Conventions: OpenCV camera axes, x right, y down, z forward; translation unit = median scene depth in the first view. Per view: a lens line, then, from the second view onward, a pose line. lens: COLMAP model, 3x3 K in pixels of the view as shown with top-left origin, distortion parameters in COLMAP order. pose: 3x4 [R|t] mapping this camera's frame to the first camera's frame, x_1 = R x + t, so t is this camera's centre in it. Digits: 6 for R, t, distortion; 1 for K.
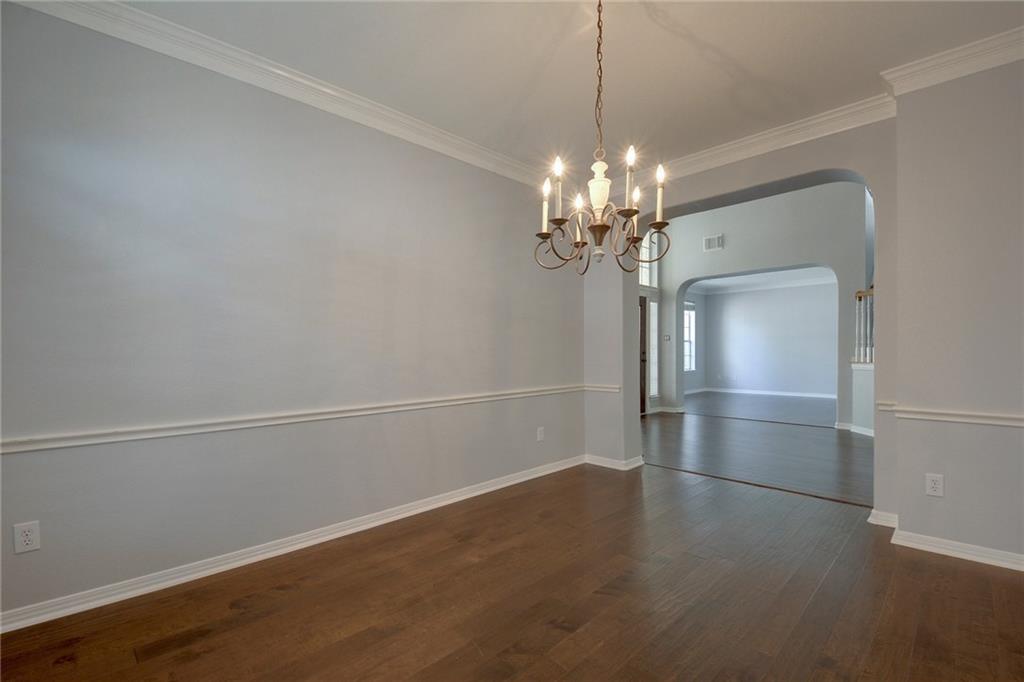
lens RADIAL K [[453.0, 0, 505.4], [0, 453.0, 340.0], [0, 0, 1]] dist [-0.000964, -0.002853]
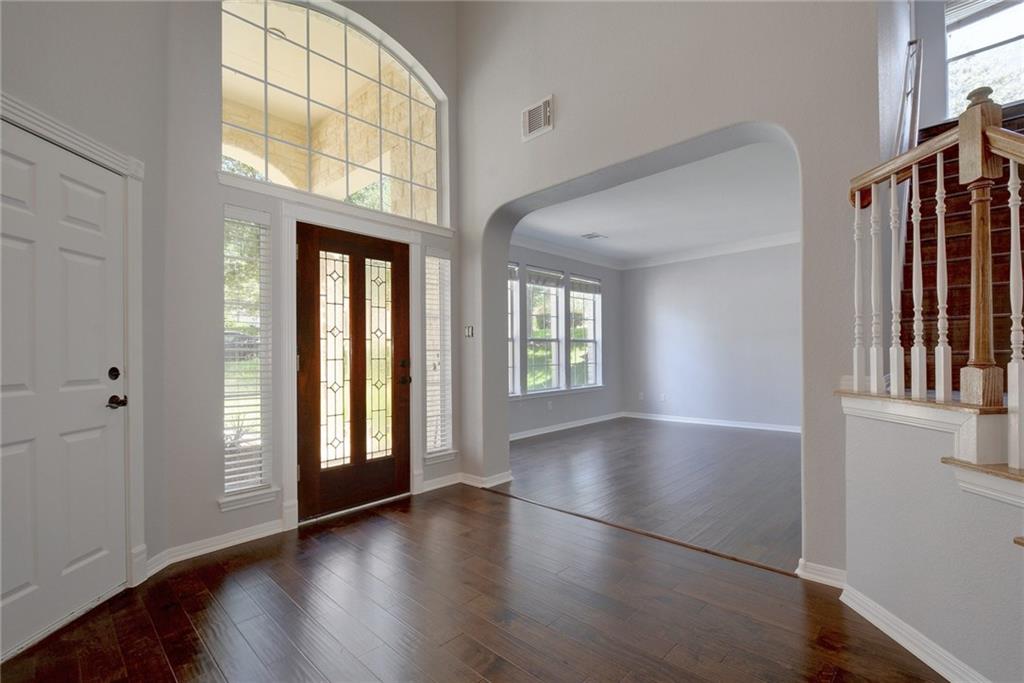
lens RADIAL K [[453.0, 0, 516.3], [0, 453.0, 343.5], [0, 0, 1]] dist [-0.000964, -0.002853]
pose [[0.999365, -0.006320, 0.035067, 0.400764], [0.006408, 0.999977, -0.002395, 0.010296], [-0.035051, 0.002619, 0.999382, 0.526646]]
